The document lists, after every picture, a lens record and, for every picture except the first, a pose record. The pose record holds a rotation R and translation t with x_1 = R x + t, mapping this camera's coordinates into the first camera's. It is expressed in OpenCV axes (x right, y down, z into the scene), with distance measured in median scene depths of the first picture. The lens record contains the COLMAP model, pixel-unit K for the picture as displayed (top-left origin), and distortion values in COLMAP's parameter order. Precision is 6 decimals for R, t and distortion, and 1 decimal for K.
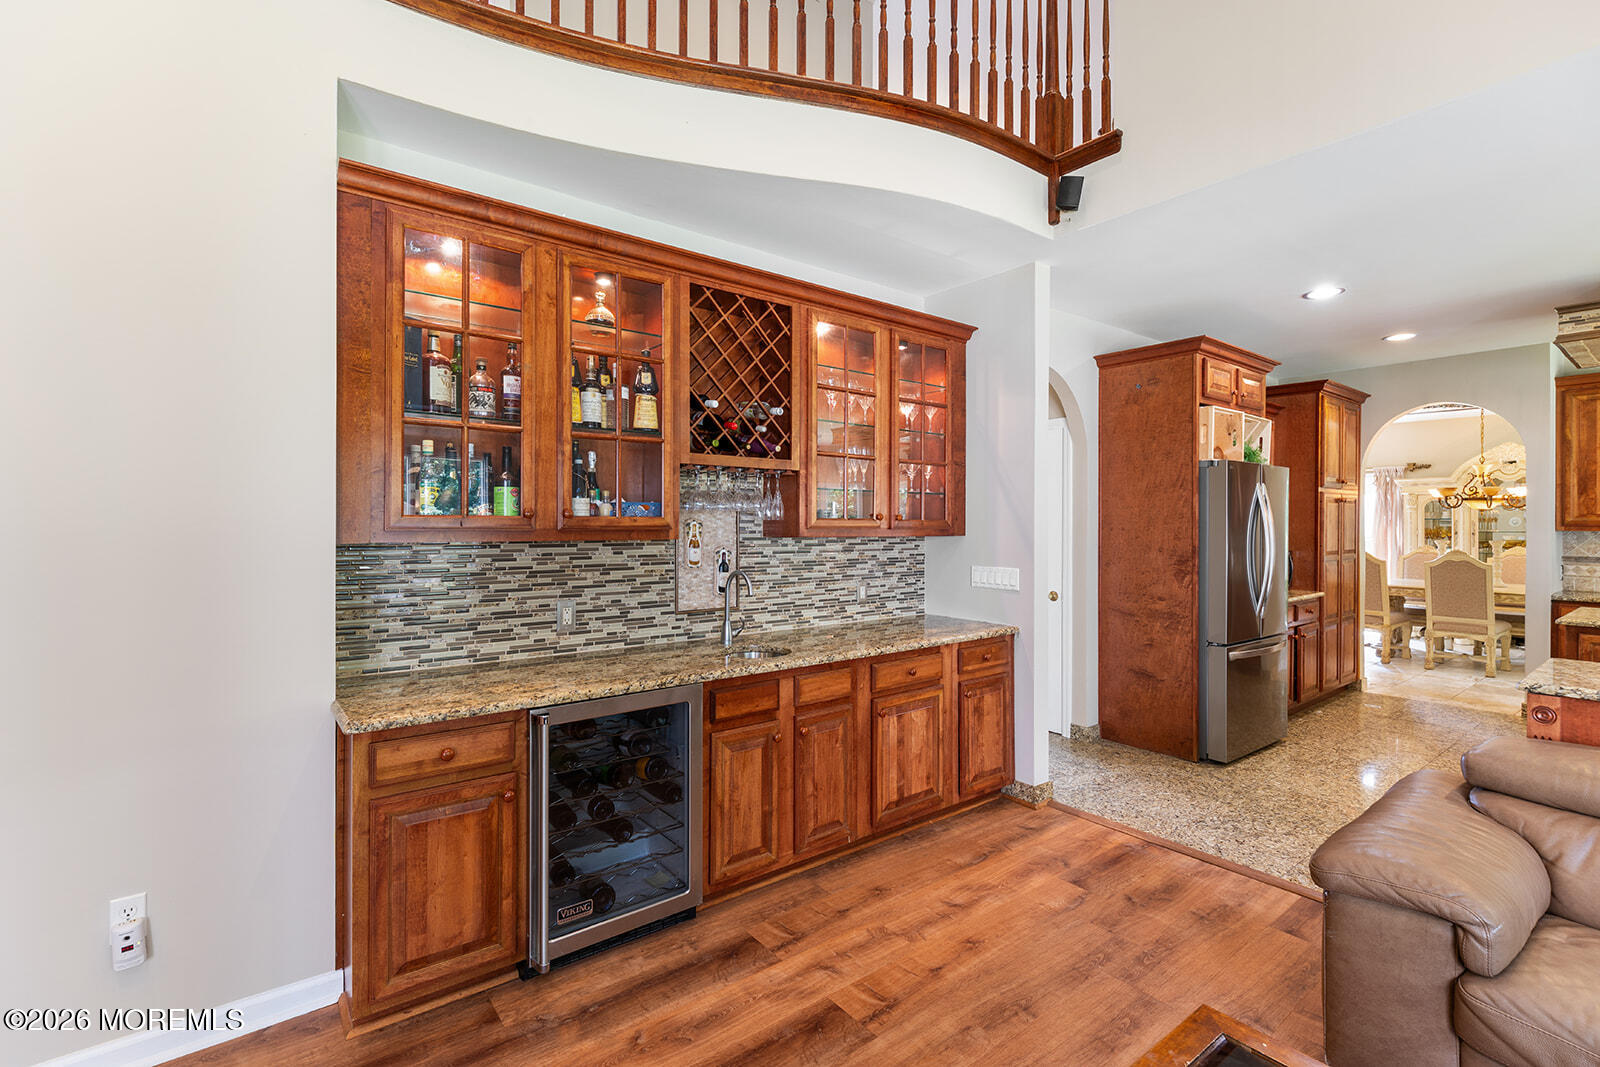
lens RADIAL K [[709.5, 0, 795.5], [0, 709.5, 523.6], [0, 0, 1]] dist [-0.001057, -0.000174]
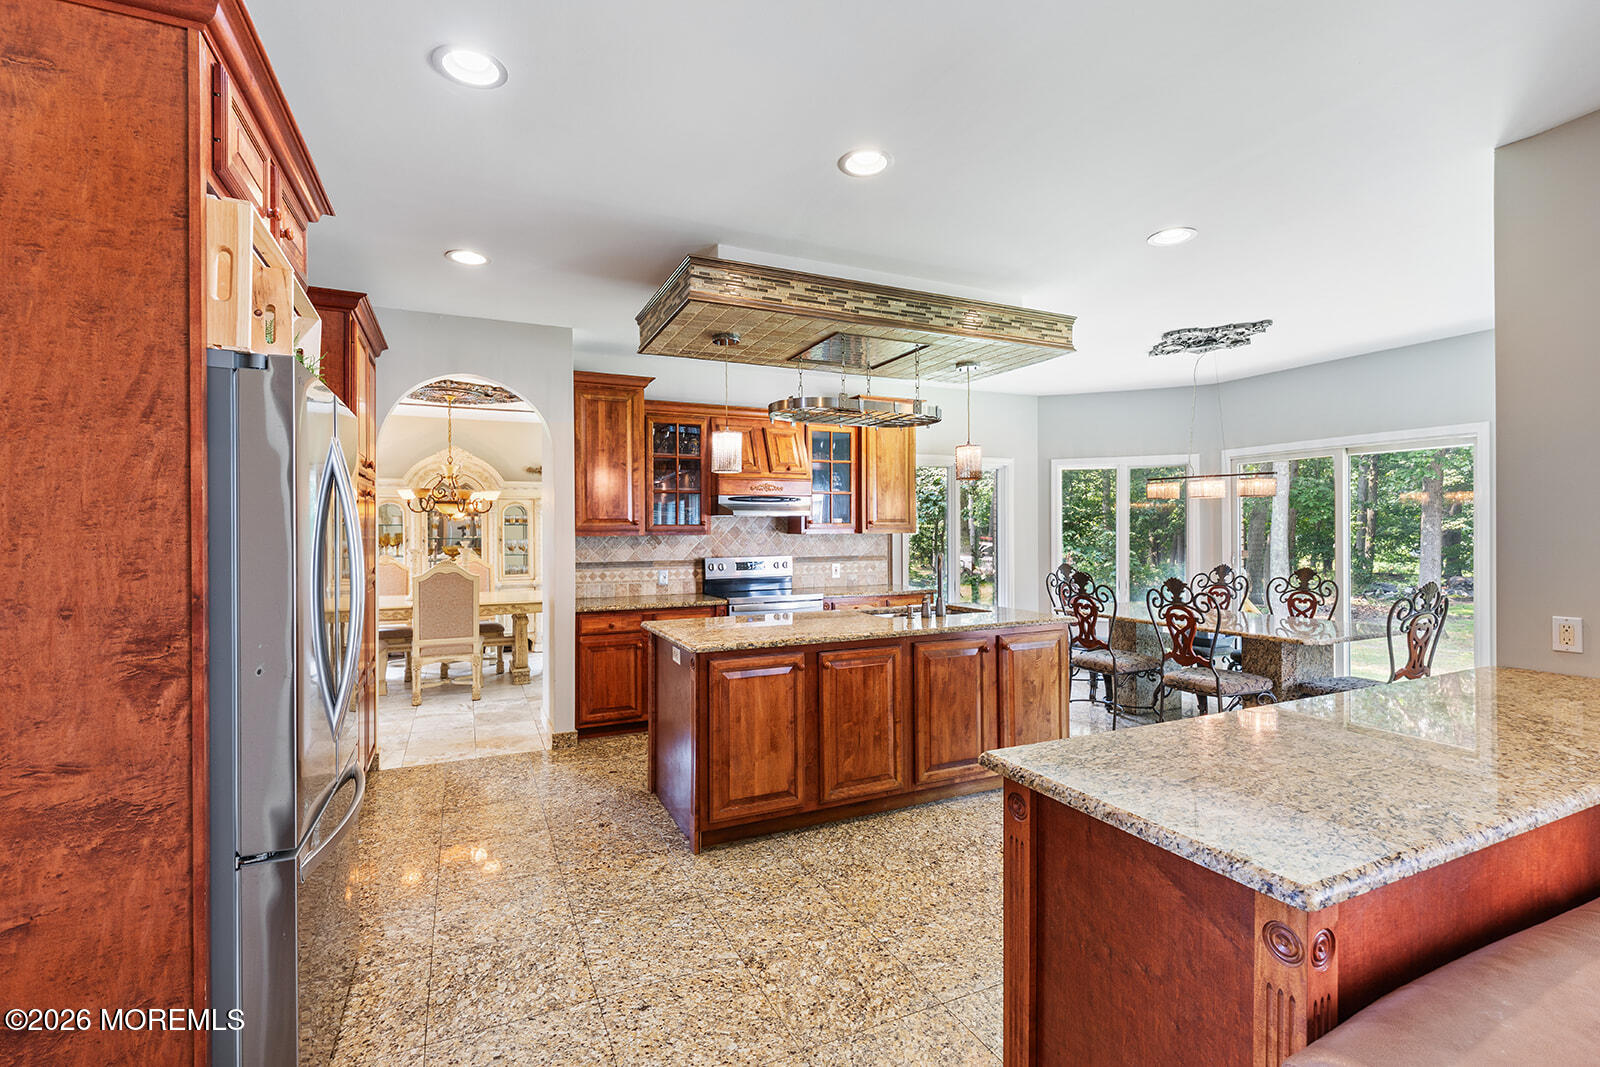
lens RADIAL K [[709.5, 0, 799.6], [0, 709.5, 530.7], [0, 0, 1]] dist [-0.001057, -0.000174]
pose [[0.221418, -0.005059, 0.975166, 0.209184], [0.005120, 0.999979, 0.004025, 0.001251], [-0.975165, 0.004102, 0.221440, 0.456126]]
